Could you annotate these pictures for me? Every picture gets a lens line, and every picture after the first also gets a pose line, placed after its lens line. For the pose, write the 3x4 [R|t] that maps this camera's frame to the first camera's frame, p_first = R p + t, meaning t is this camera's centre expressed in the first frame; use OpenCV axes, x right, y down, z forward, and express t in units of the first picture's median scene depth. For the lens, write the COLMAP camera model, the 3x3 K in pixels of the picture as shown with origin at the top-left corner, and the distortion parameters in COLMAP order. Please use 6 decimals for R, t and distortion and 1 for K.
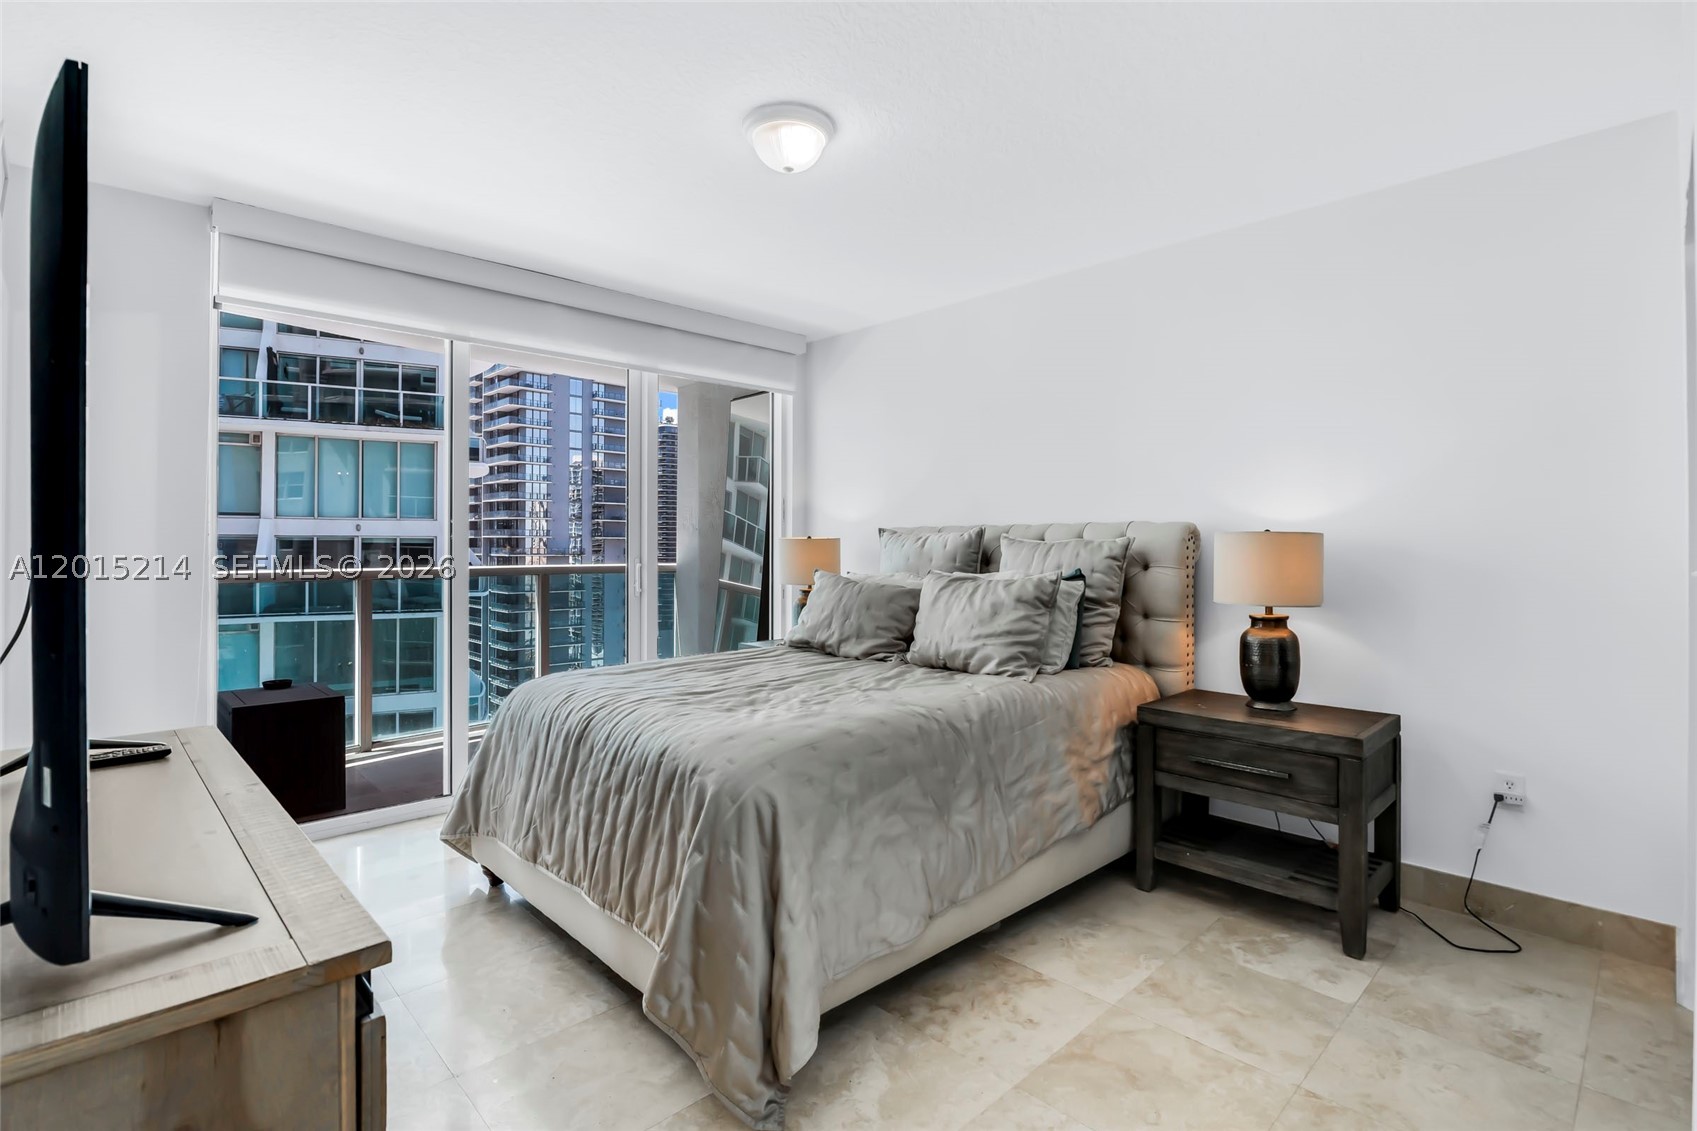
lens RADIAL K [[787.7, 0, 851.0], [0, 787.7, 549.7], [0, 0, 1]] dist [0.001828, 0.000131]
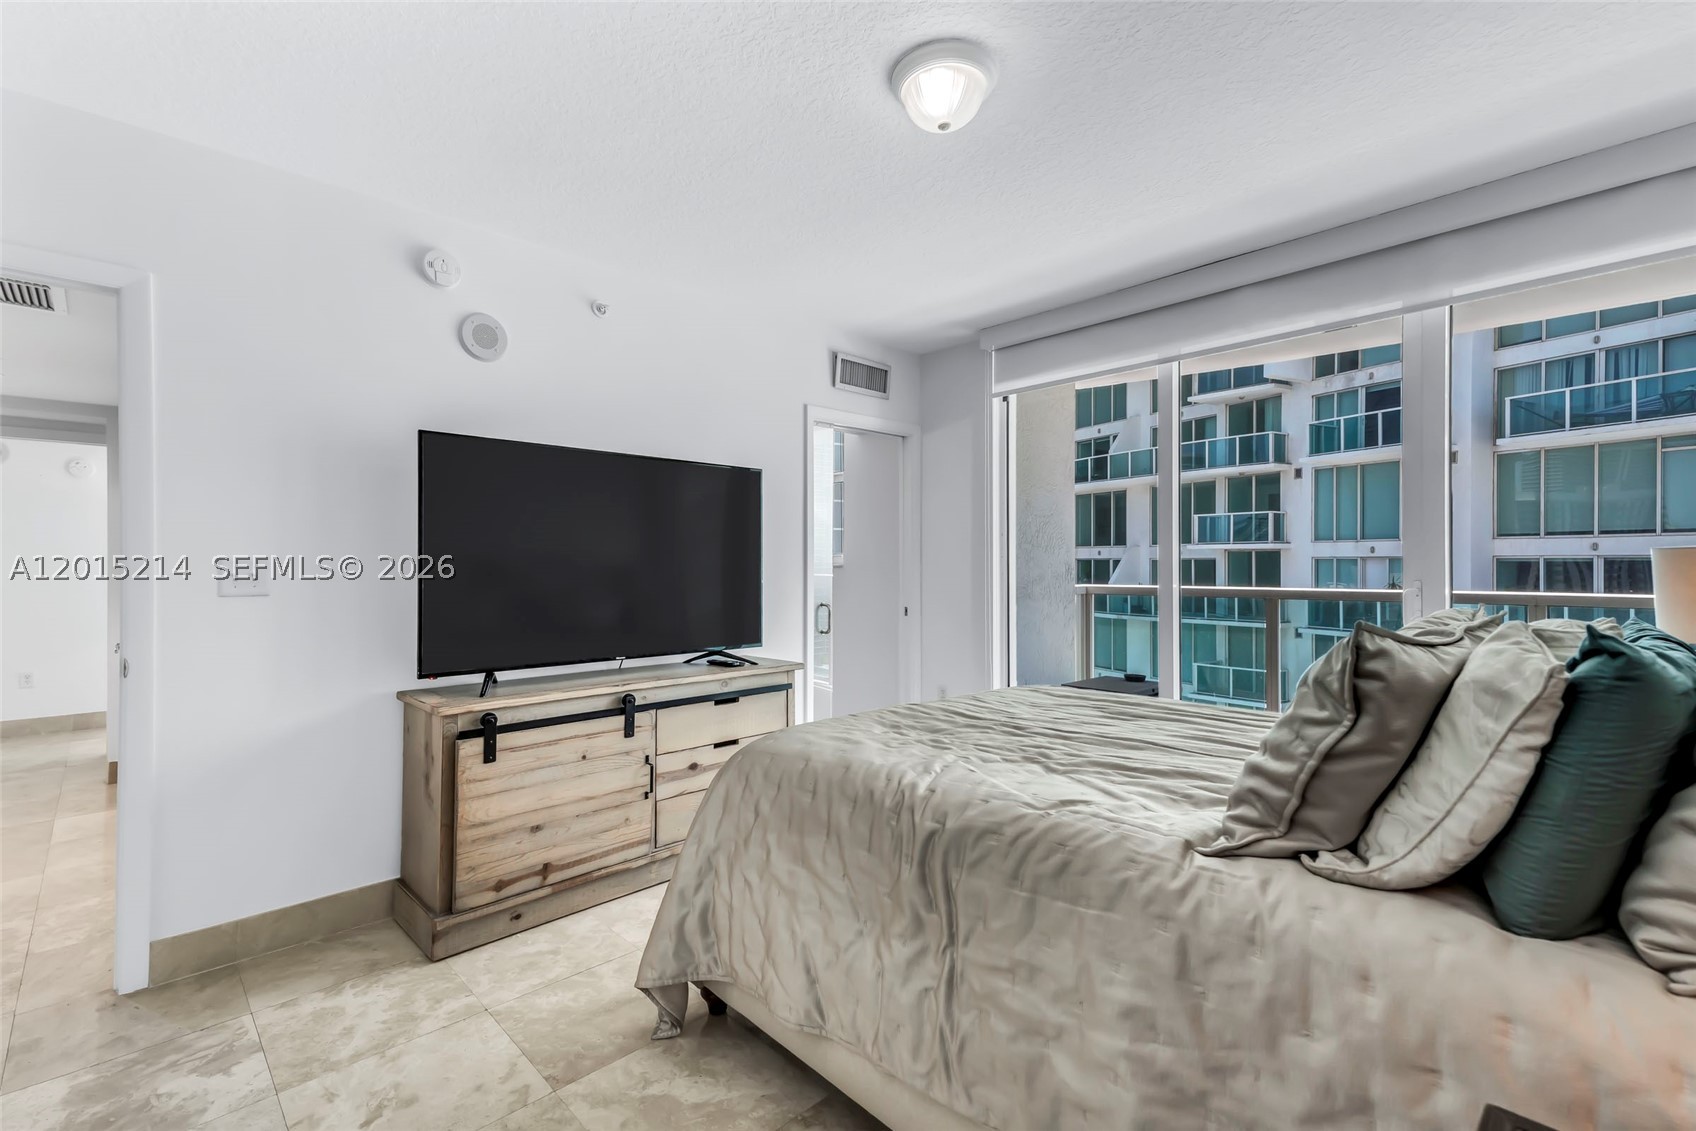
lens RADIAL K [[768.8, 0, 883.5], [0, 768.8, 563.8], [0, 0, 1]] dist [-0.016094, 0.013710]
pose [[0.003958, -0.012299, -0.999917, 0.488086], [-0.005287, 0.999910, -0.012320, 0.011600], [0.999978, 0.005335, 0.003892, 0.602111]]
